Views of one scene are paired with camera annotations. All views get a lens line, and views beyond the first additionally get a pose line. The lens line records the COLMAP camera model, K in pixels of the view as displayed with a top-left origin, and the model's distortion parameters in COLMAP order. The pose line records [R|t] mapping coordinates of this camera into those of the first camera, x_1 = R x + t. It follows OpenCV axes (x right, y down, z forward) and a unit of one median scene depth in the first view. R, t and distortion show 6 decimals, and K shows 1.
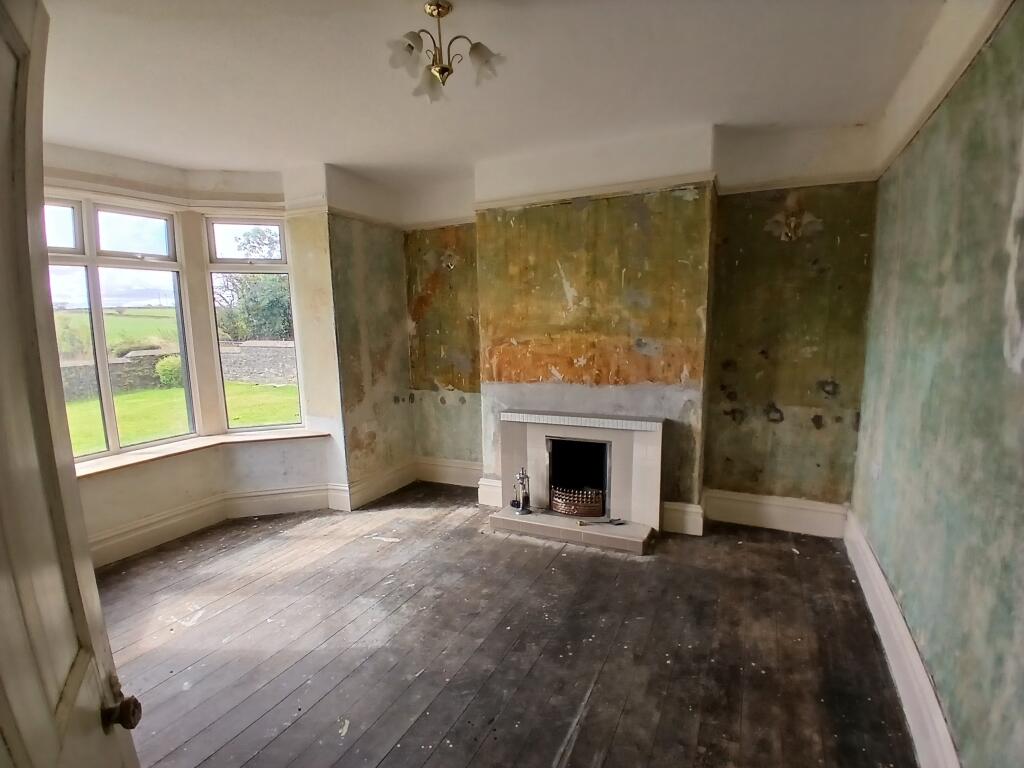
lens RADIAL K [[511.6, 0, 515.2], [0, 511.6, 406.6], [0, 0, 1]] dist [0.023853, -0.056754]
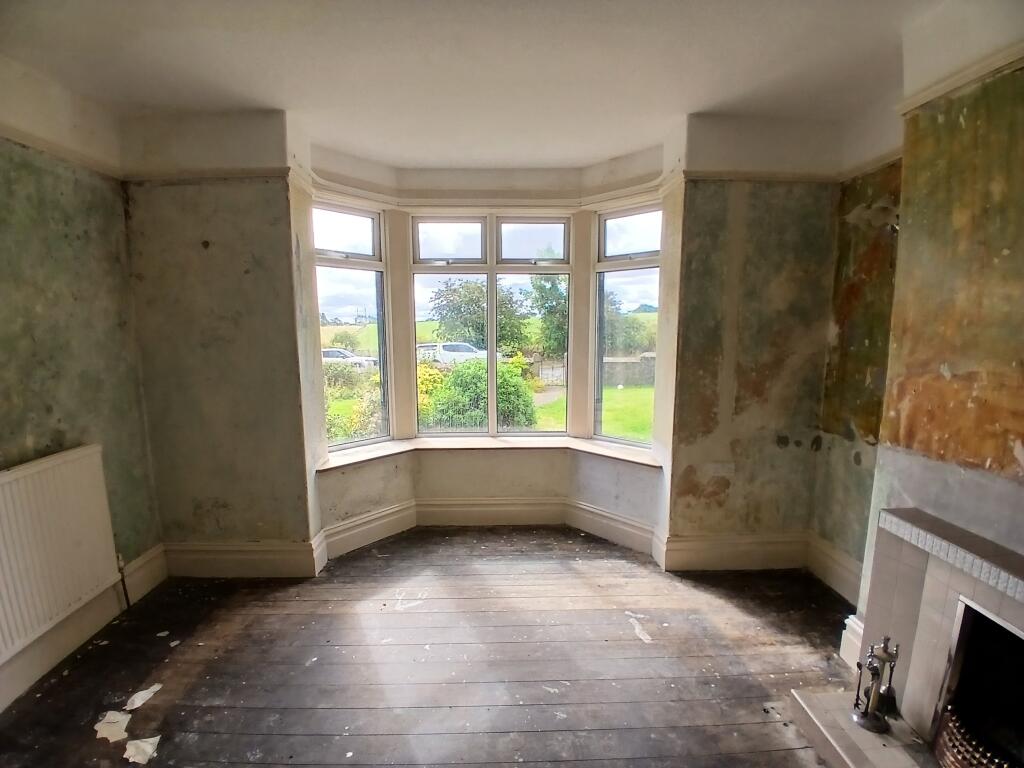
lens RADIAL K [[511.6, 0, 515.2], [0, 511.6, 406.6], [0, 0, 1]] dist [0.023853, -0.056754]
pose [[0.451786, 0.150473, -0.879345, 0.221926], [-0.148655, 0.984590, 0.092107, -0.077703], [0.879654, 0.089106, 0.467193, 0.431636]]
